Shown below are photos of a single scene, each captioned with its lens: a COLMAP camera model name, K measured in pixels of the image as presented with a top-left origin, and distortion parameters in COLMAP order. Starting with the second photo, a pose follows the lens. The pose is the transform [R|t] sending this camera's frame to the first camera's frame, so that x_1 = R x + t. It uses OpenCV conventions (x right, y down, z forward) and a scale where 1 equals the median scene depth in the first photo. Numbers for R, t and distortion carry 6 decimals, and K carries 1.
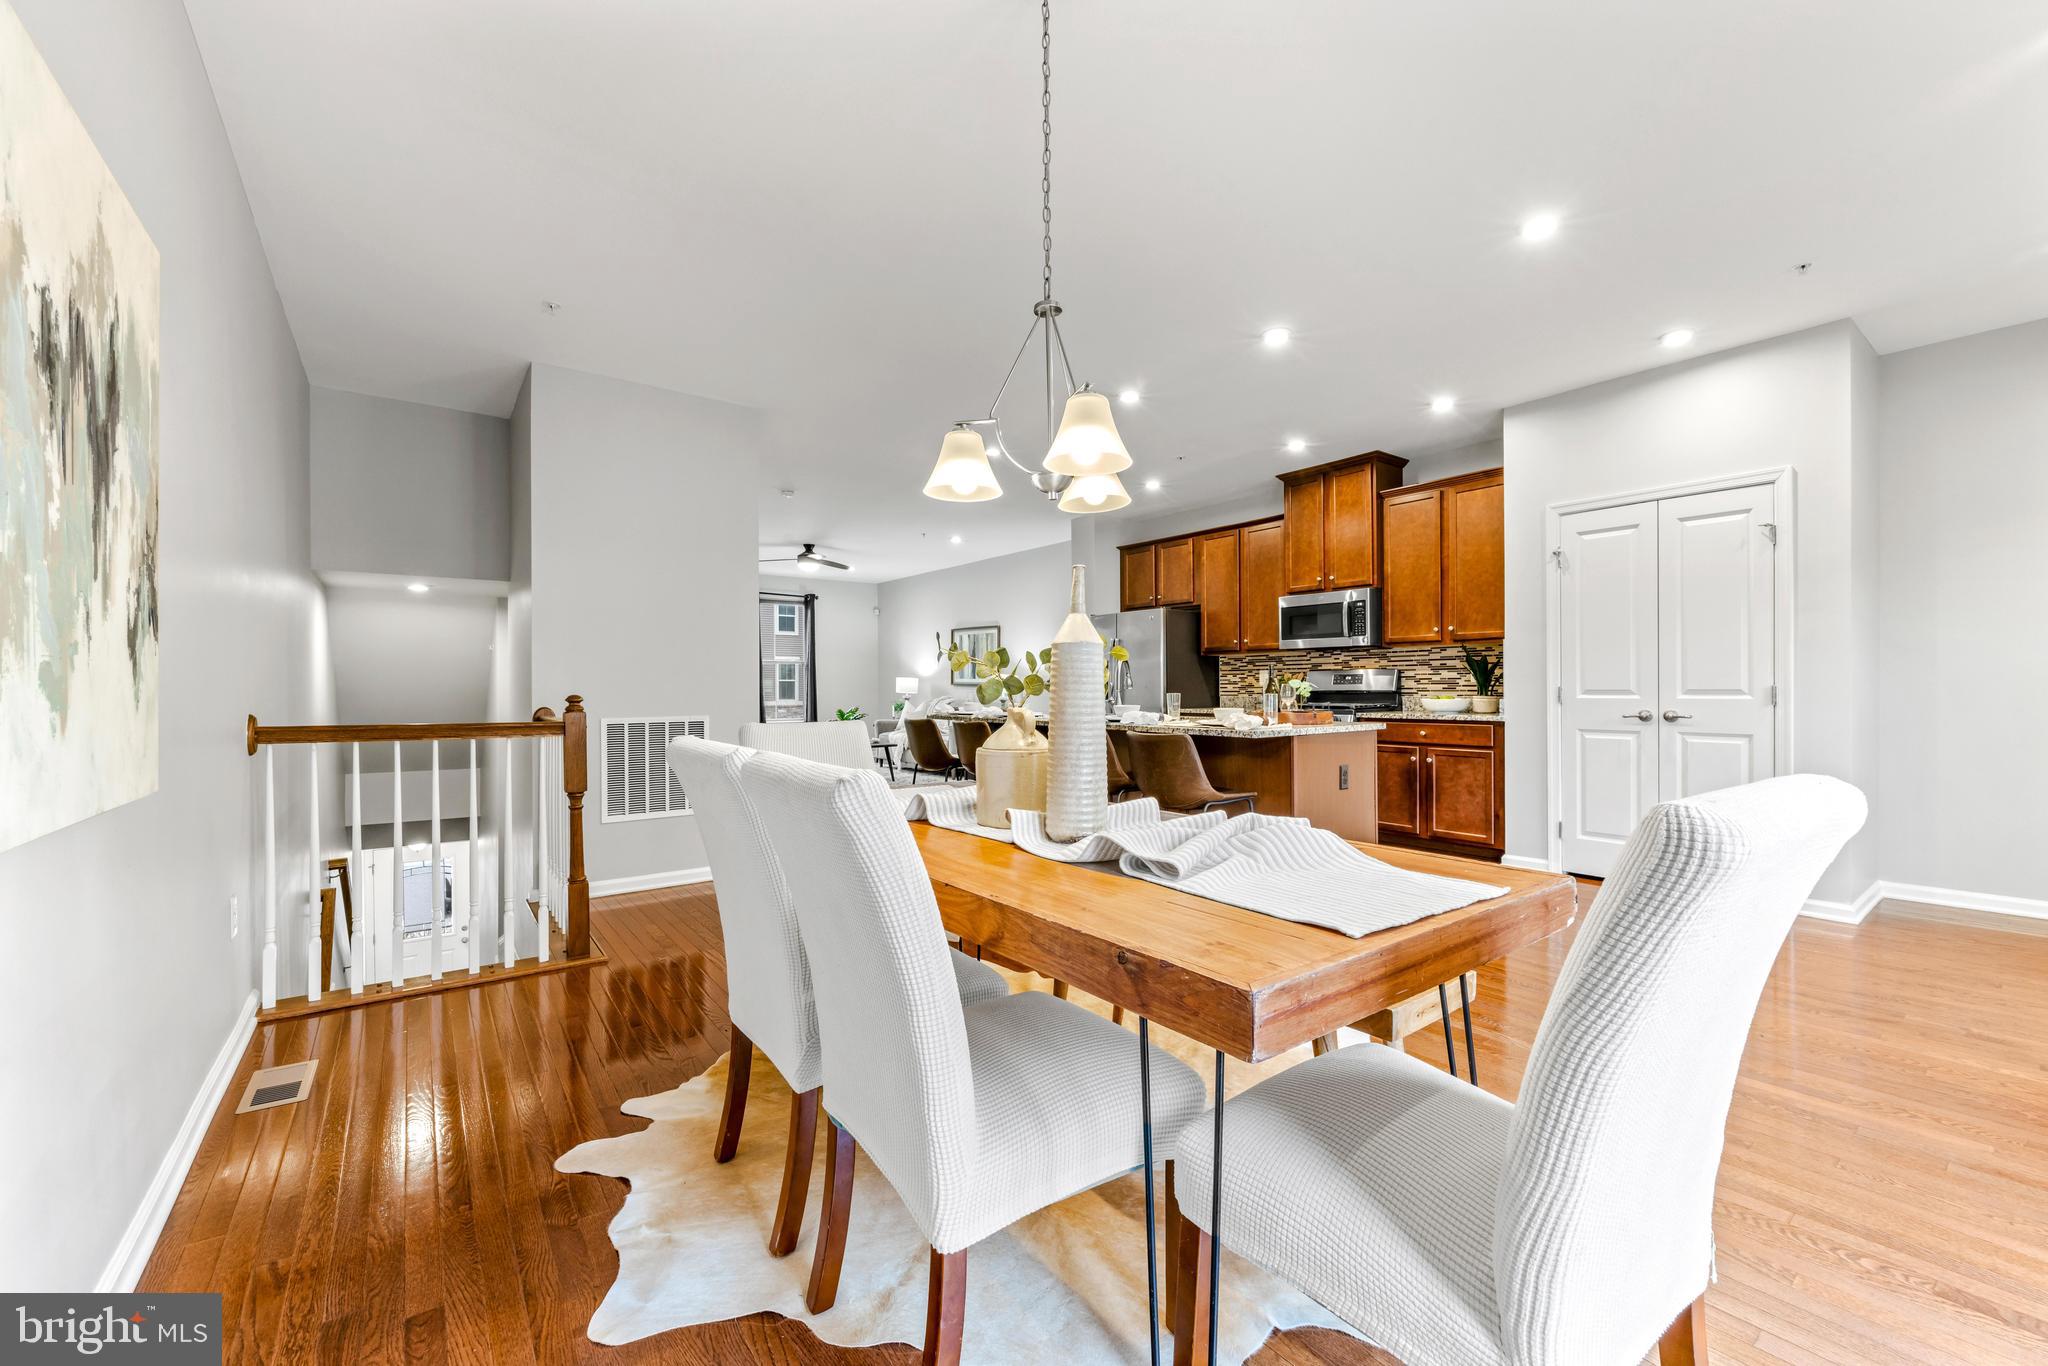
lens RADIAL K [[821.6, 0, 1022.6], [0, 821.6, 688.2], [0, 0, 1]] dist [0.000363, 0.000183]
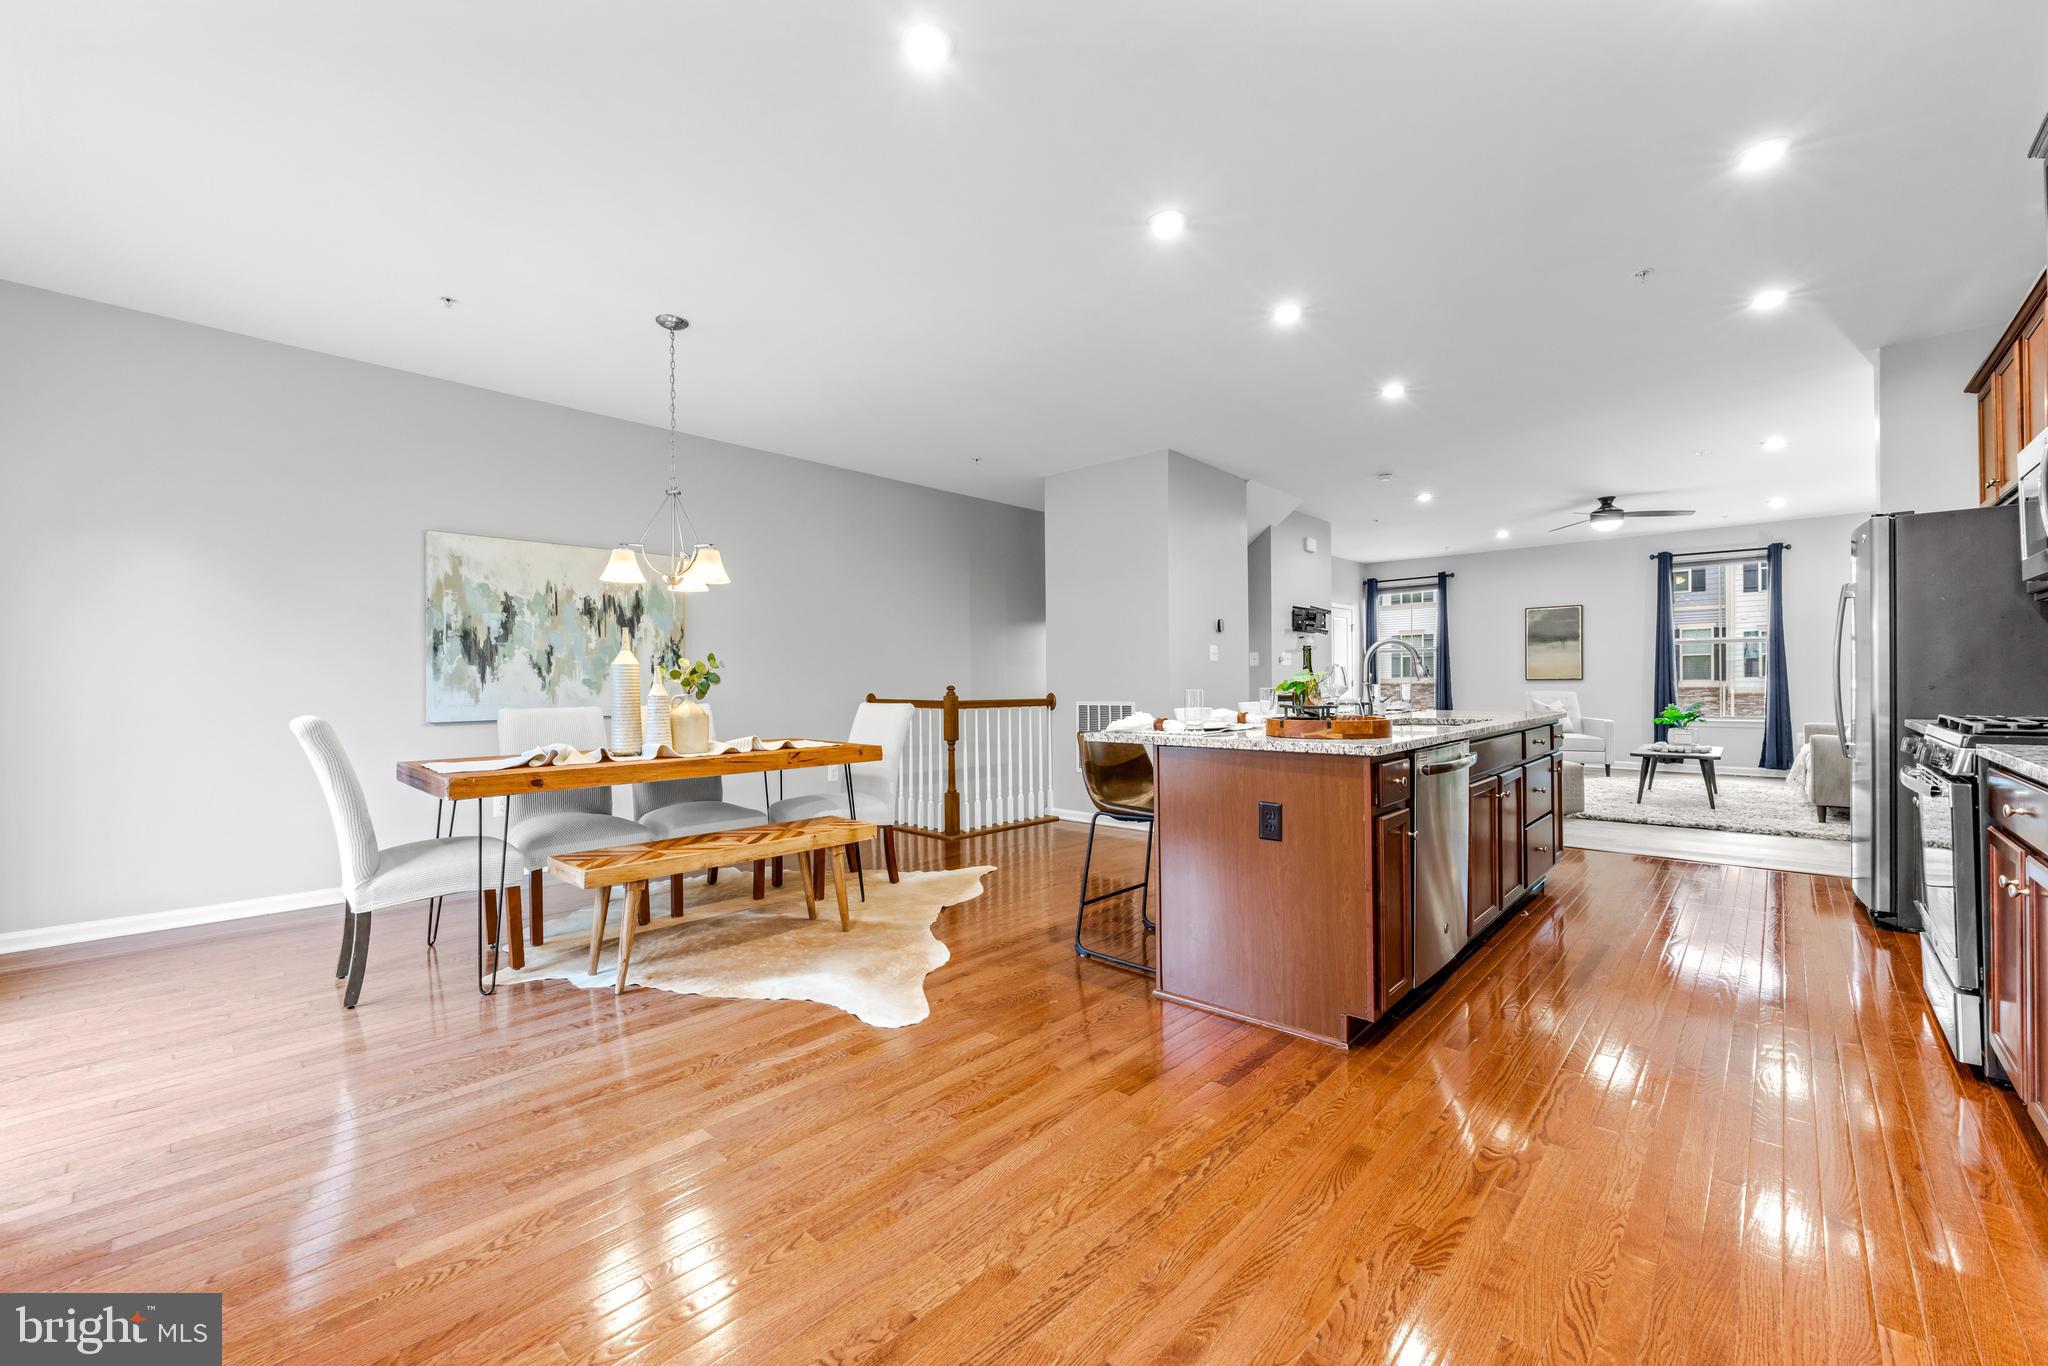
lens RADIAL K [[821.6, 0, 1022.9], [0, 821.6, 682.5], [0, 0, 1]] dist [0.000363, 0.000183]
pose [[0.187405, 0.002767, -0.982279, 0.666614], [0.008060, 0.999958, 0.004354, -0.003219], [0.982250, -0.008733, 0.187375, 0.453698]]
